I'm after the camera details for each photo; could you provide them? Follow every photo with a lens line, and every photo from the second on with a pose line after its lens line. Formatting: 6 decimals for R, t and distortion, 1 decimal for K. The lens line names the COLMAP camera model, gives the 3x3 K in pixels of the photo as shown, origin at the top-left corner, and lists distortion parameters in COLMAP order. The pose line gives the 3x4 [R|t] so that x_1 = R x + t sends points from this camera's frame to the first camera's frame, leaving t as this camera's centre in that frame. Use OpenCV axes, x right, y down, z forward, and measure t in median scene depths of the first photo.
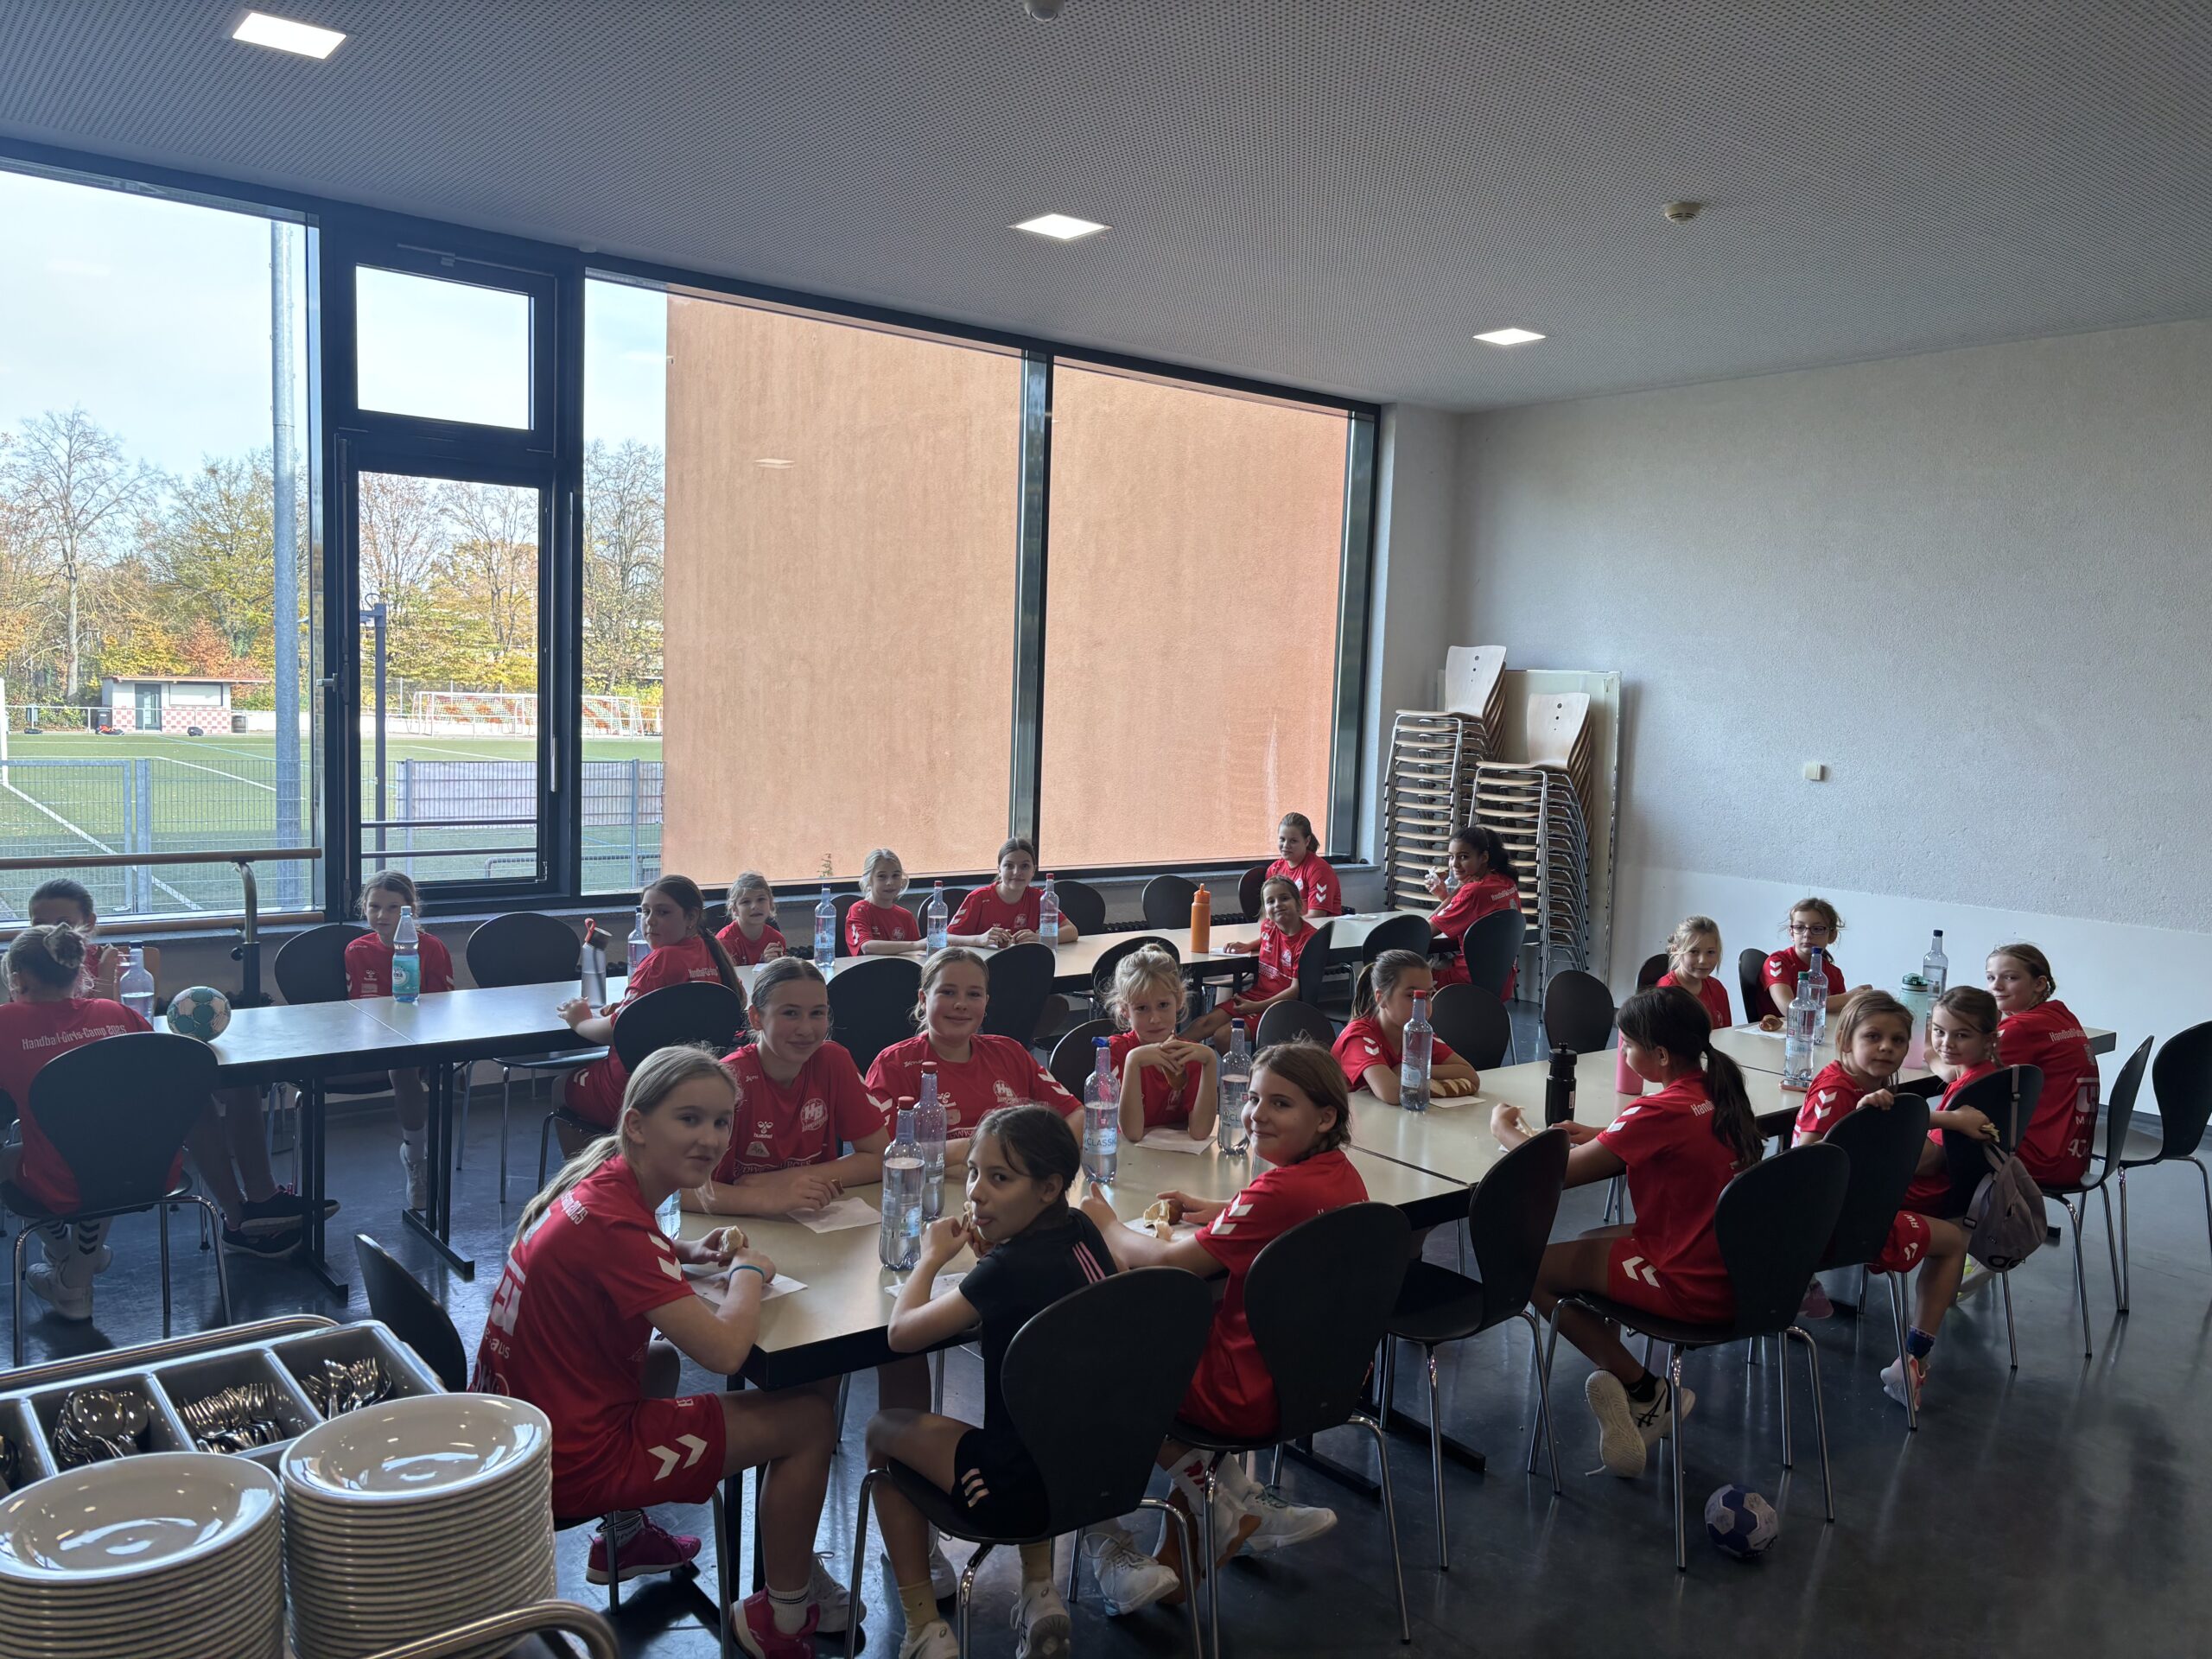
lens RADIAL K [[1694.2, 0, 1106.0], [0, 1694.2, 829.5], [0, 0, 1]] dist [0.084119, -0.094536]
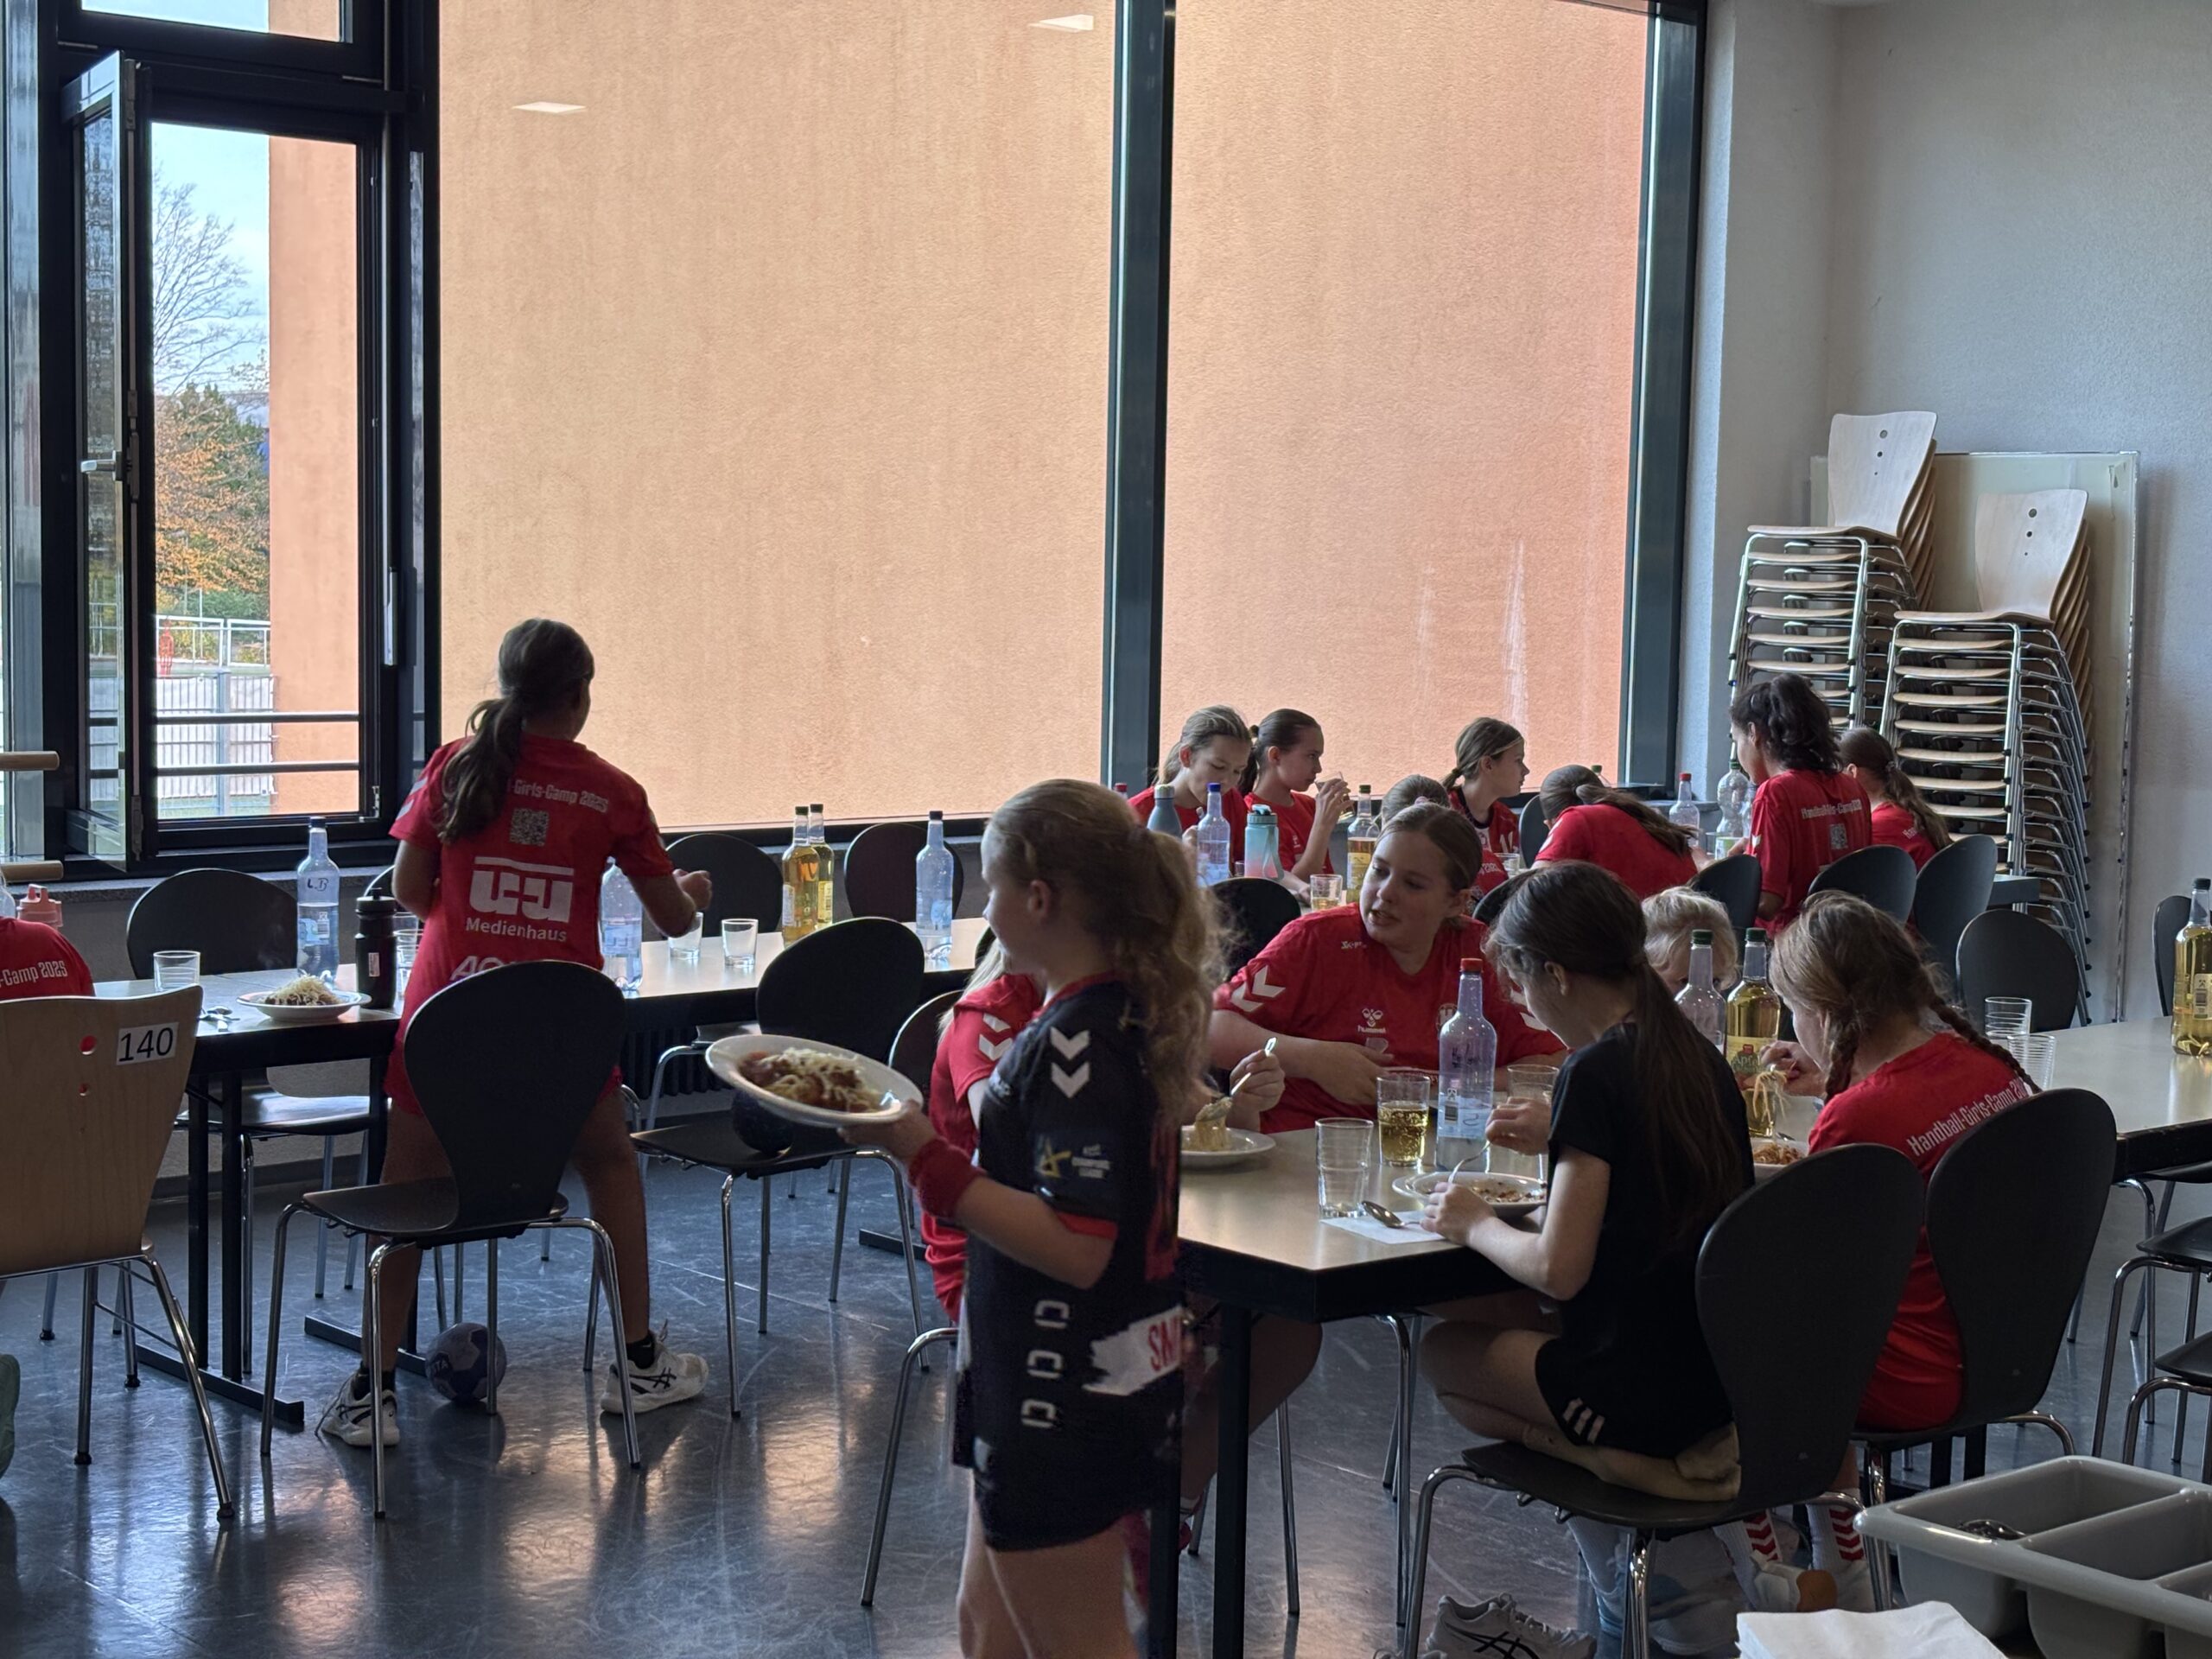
lens RADIAL K [[3366.6, 0, 1169.5], [0, 3366.6, 829.4], [0, 0, 1]] dist [0.091176, -0.032219]
pose [[0.998319, -0.019751, 0.054487, -0.053300], [0.019861, 0.999802, -0.001476, 0.017968], [-0.054447, 0.002556, 0.998513, -0.075228]]
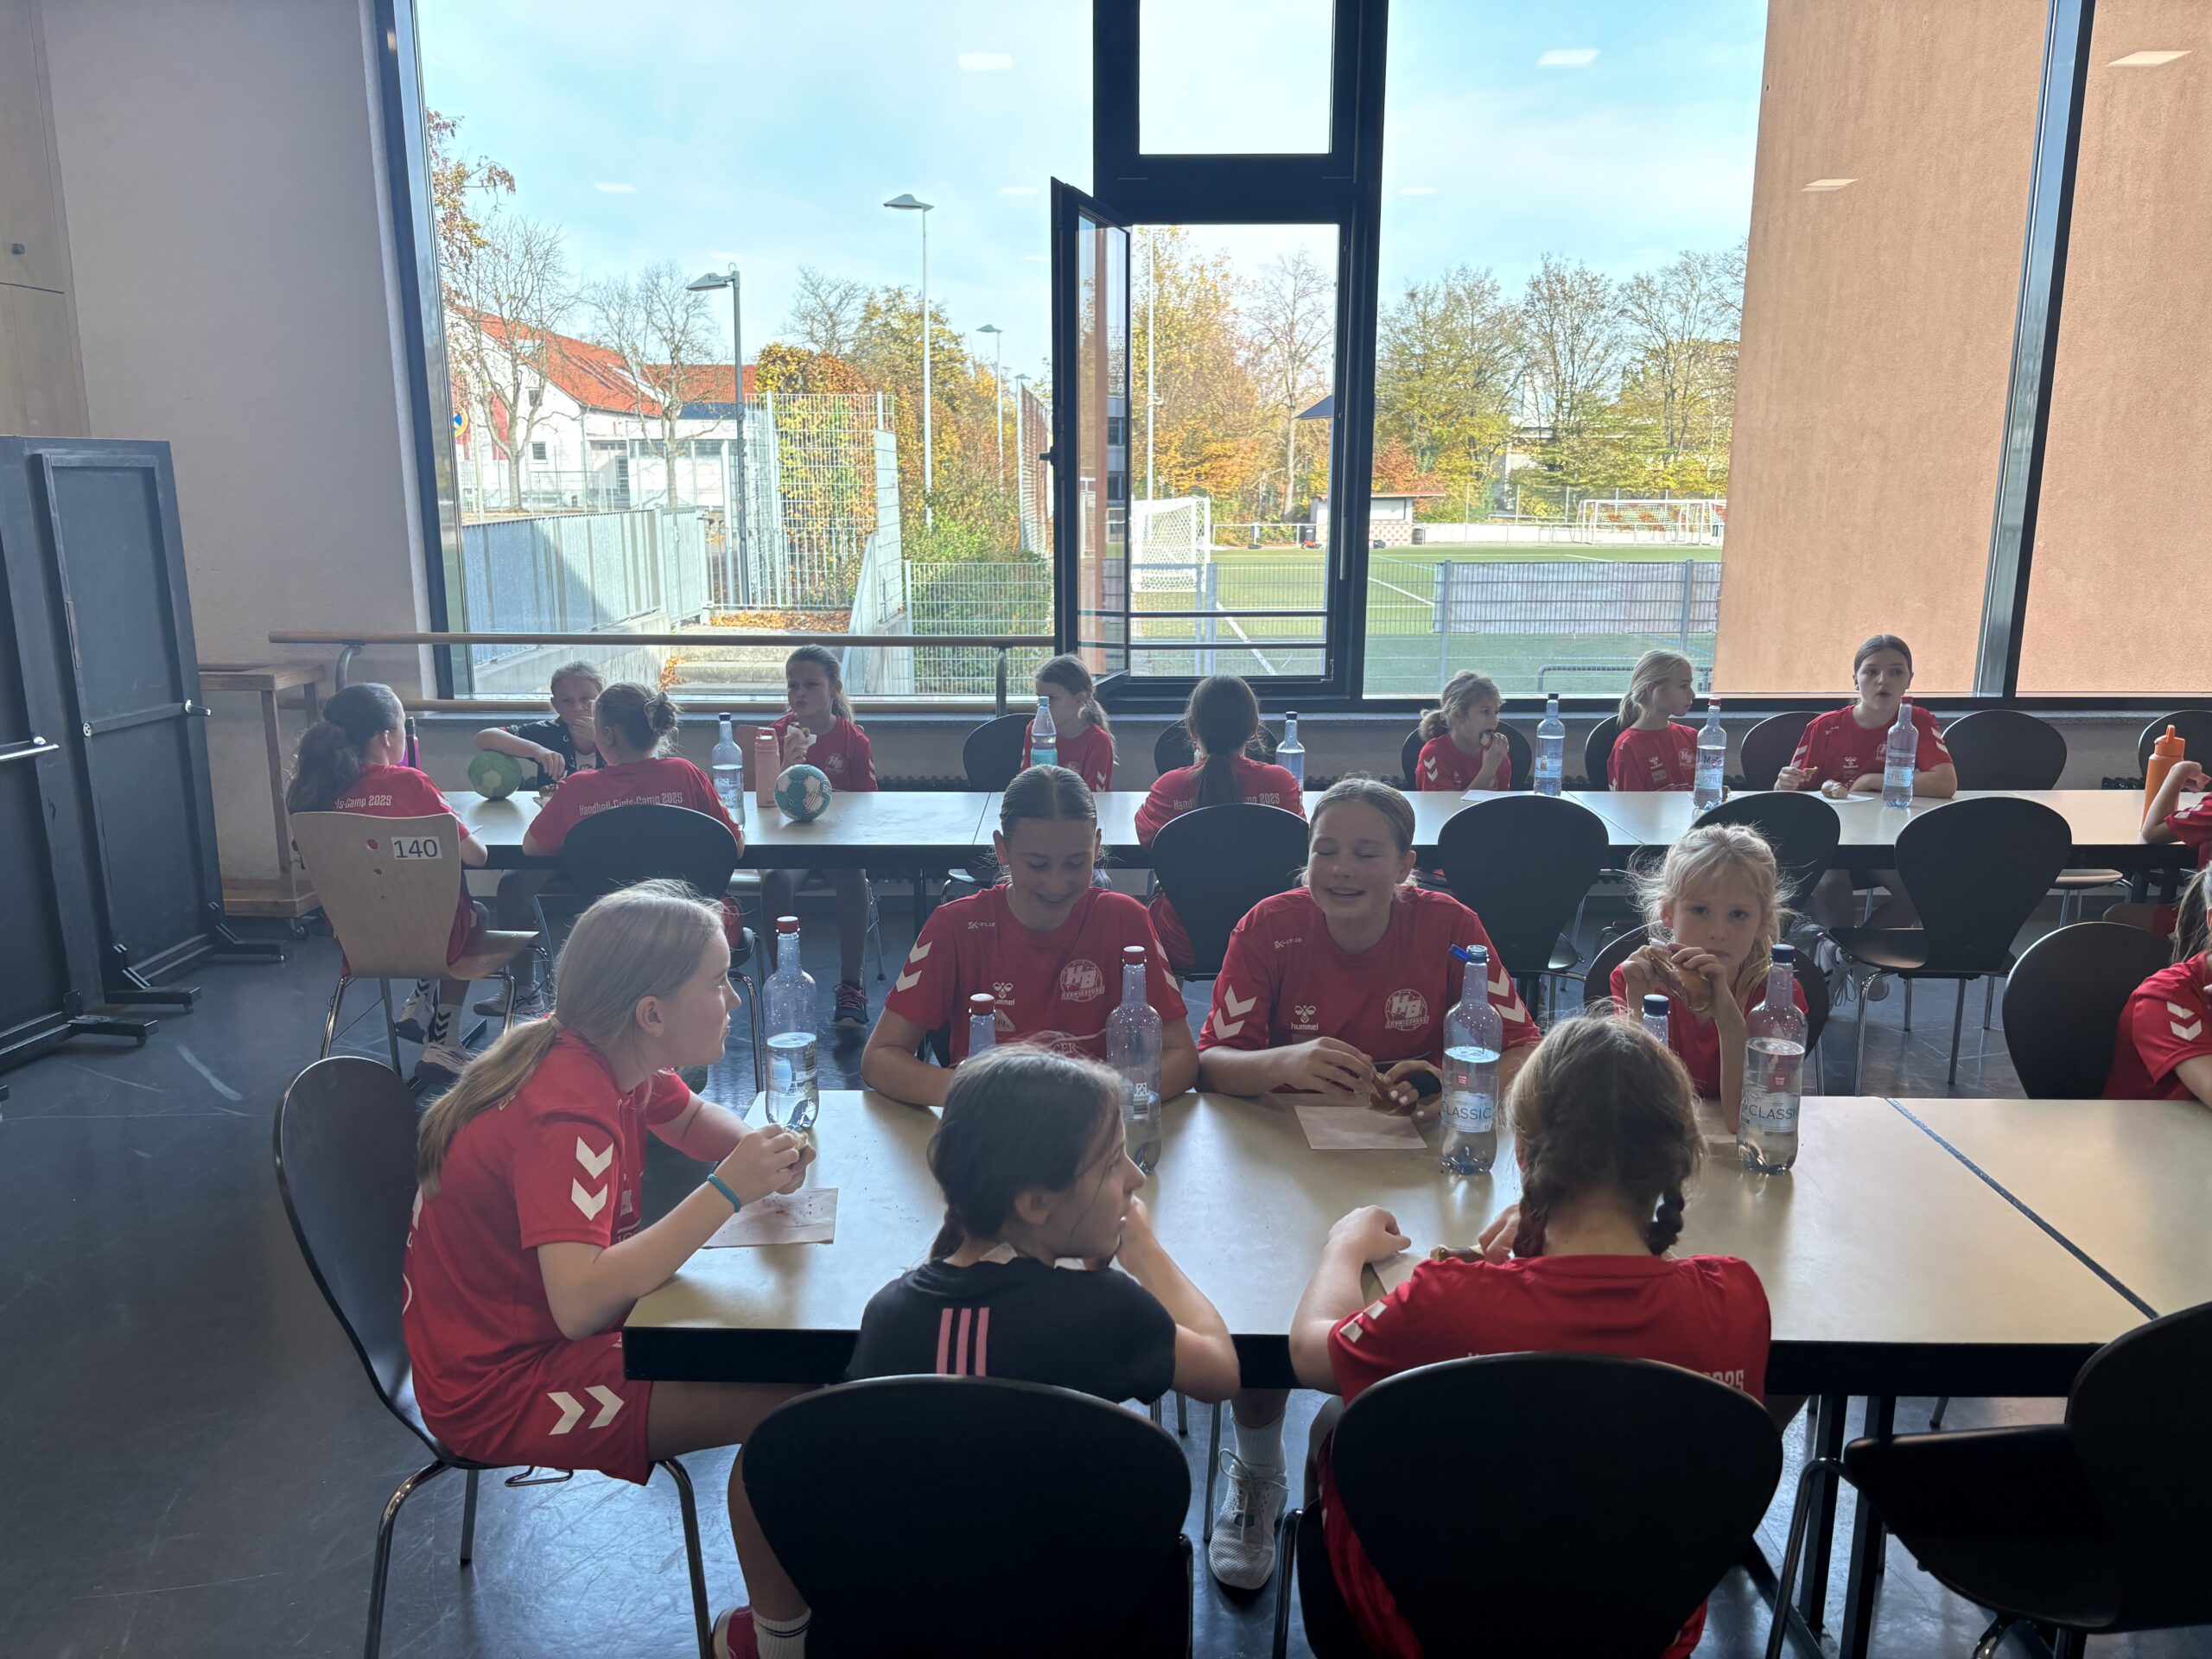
lens RADIAL K [[1694.2, 0, 1106.0], [0, 1694.2, 829.5], [0, 0, 1]] dist [0.084119, -0.094536]
pose [[0.780572, 0.095647, -0.617704, 0.067538], [-0.028141, 0.992599, 0.118136, 0.002690], [0.624432, -0.074831, 0.777486, 0.111827]]
